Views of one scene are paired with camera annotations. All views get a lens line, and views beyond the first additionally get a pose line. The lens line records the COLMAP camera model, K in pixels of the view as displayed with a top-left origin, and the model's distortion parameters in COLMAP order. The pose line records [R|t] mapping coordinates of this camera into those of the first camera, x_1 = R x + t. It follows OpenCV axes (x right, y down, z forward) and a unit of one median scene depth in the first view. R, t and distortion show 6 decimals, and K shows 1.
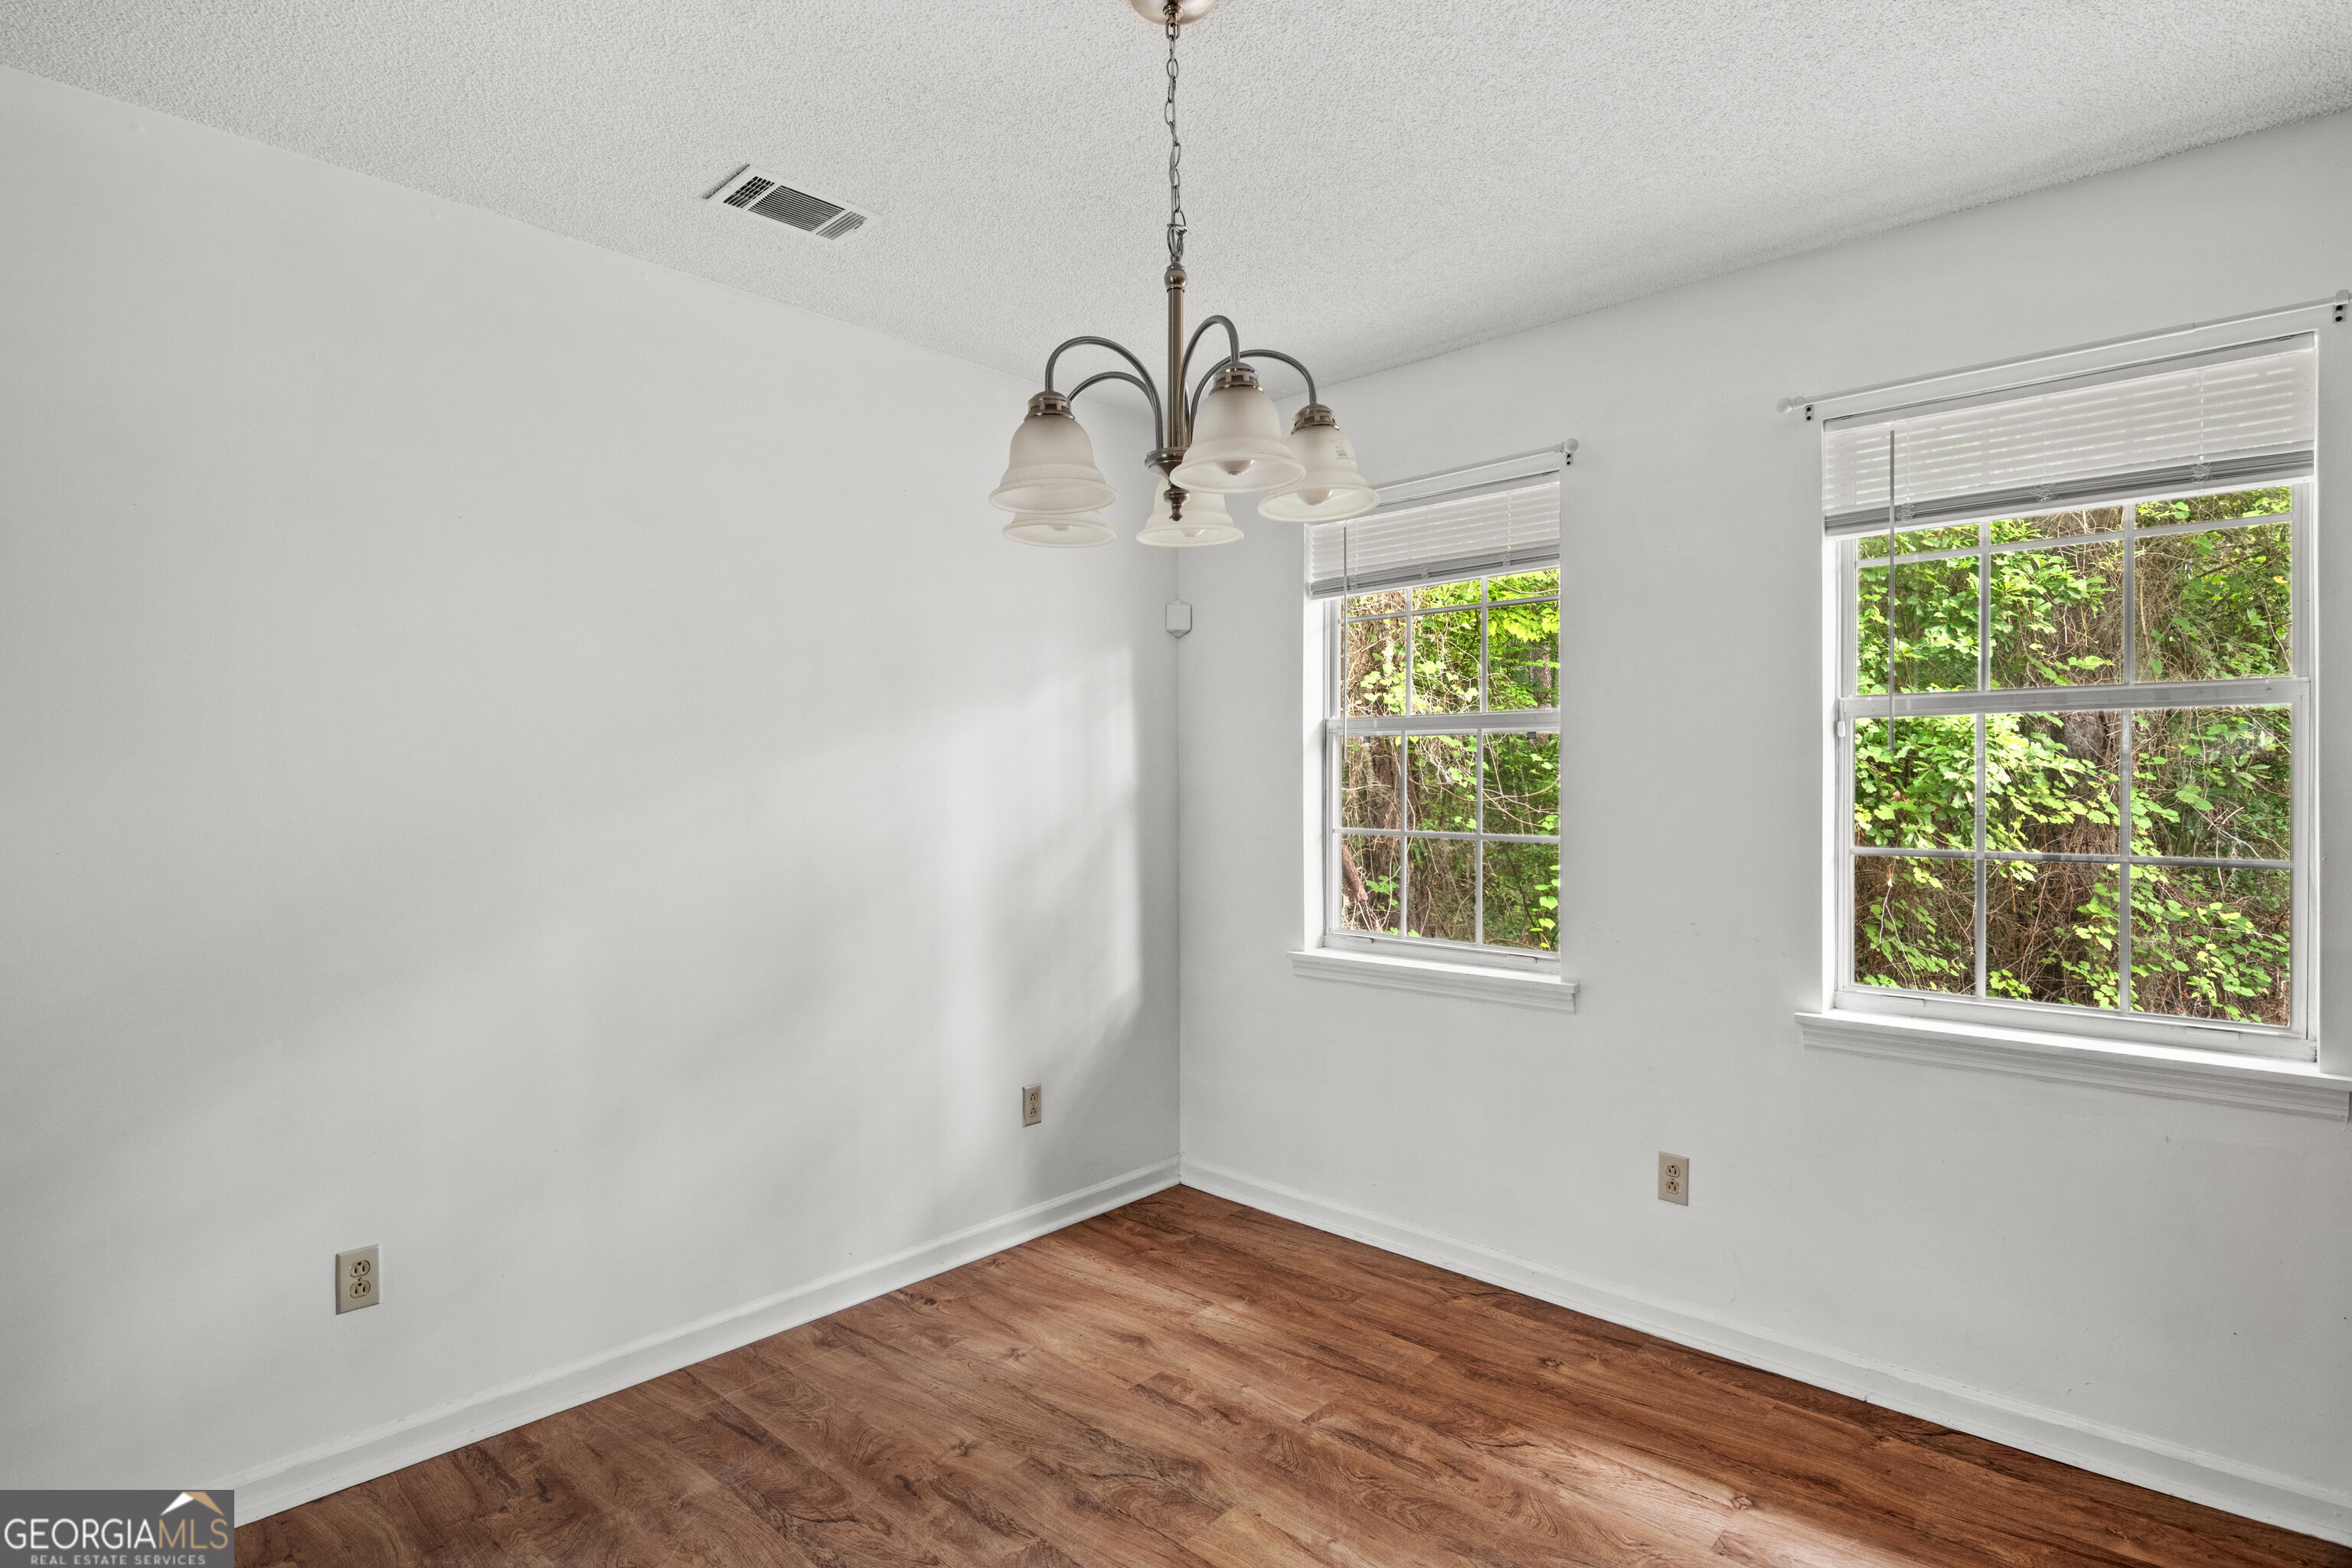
lens RADIAL K [[1162.2, 0, 1155.7], [0, 1162.2, 779.4], [0, 0, 1]] dist [-0.003340, -0.012007]
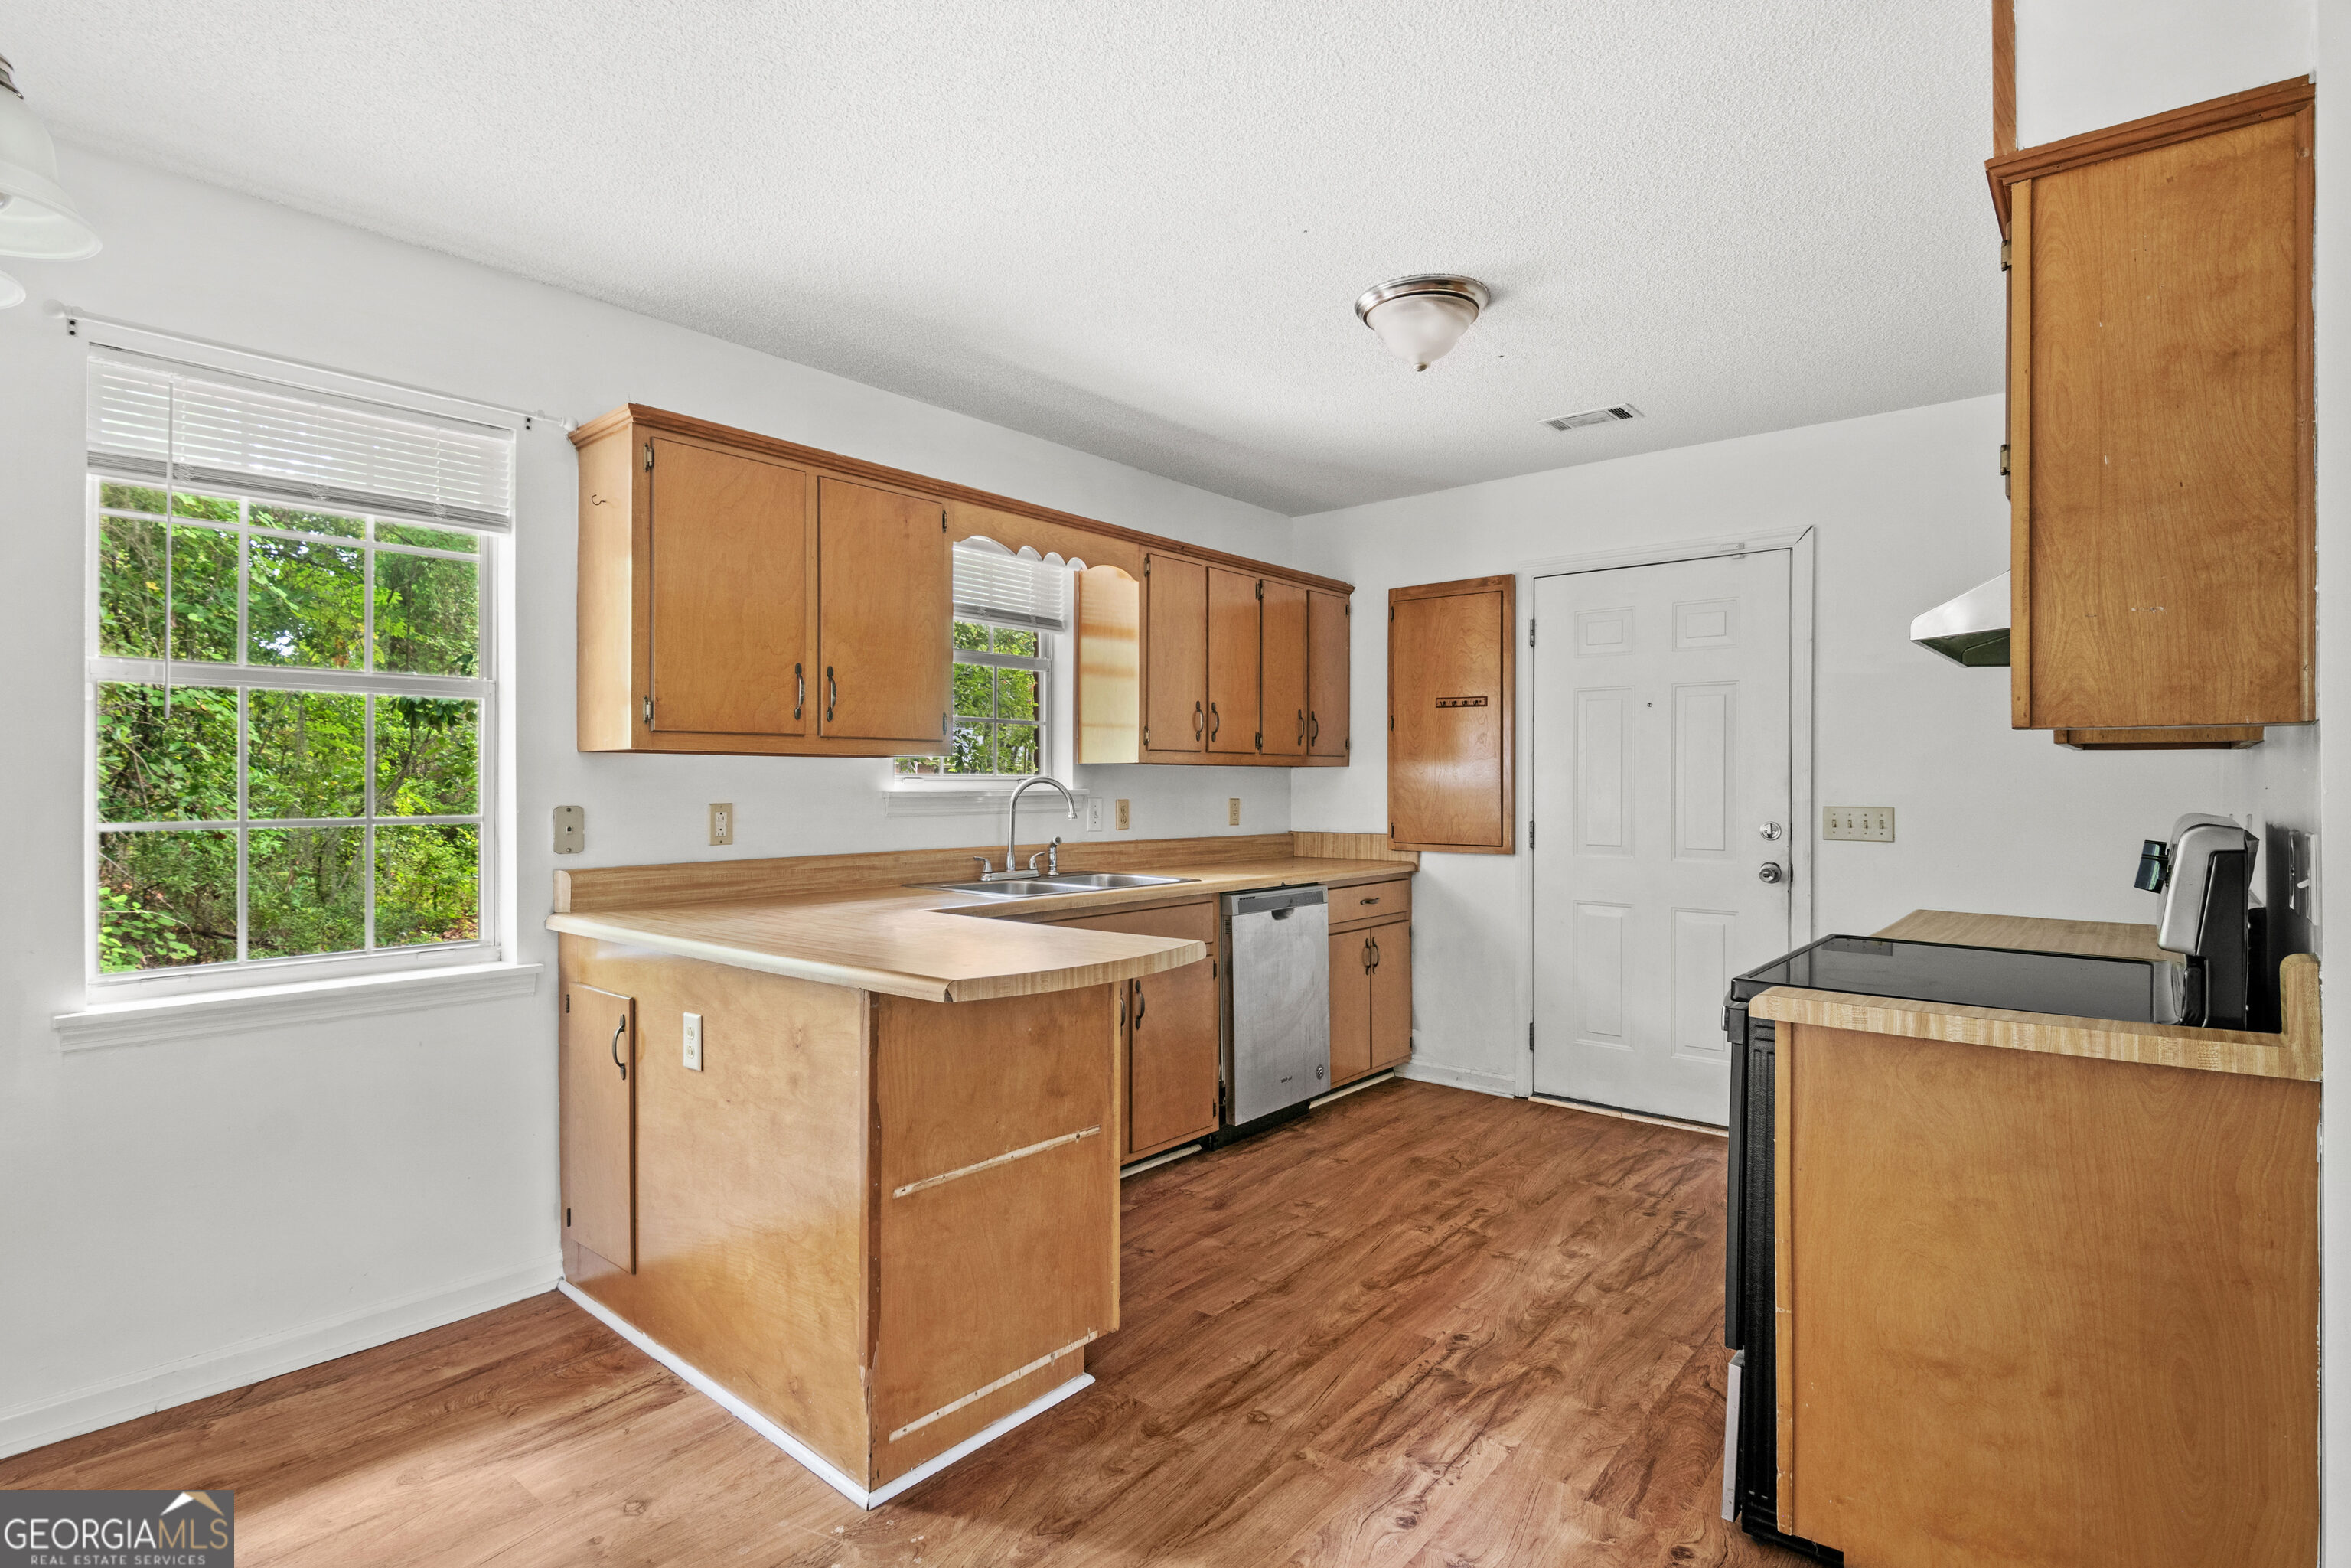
lens RADIAL K [[1161.6, 0, 1155.2], [0, 1161.6, 779.4], [0, 0, 1]] dist [-0.003340, -0.012007]
pose [[-0.044547, 0.004064, 0.998999, -0.280006], [0.000943, 0.999991, -0.004026, 0.024678], [-0.999007, 0.000763, -0.044550, 0.186893]]
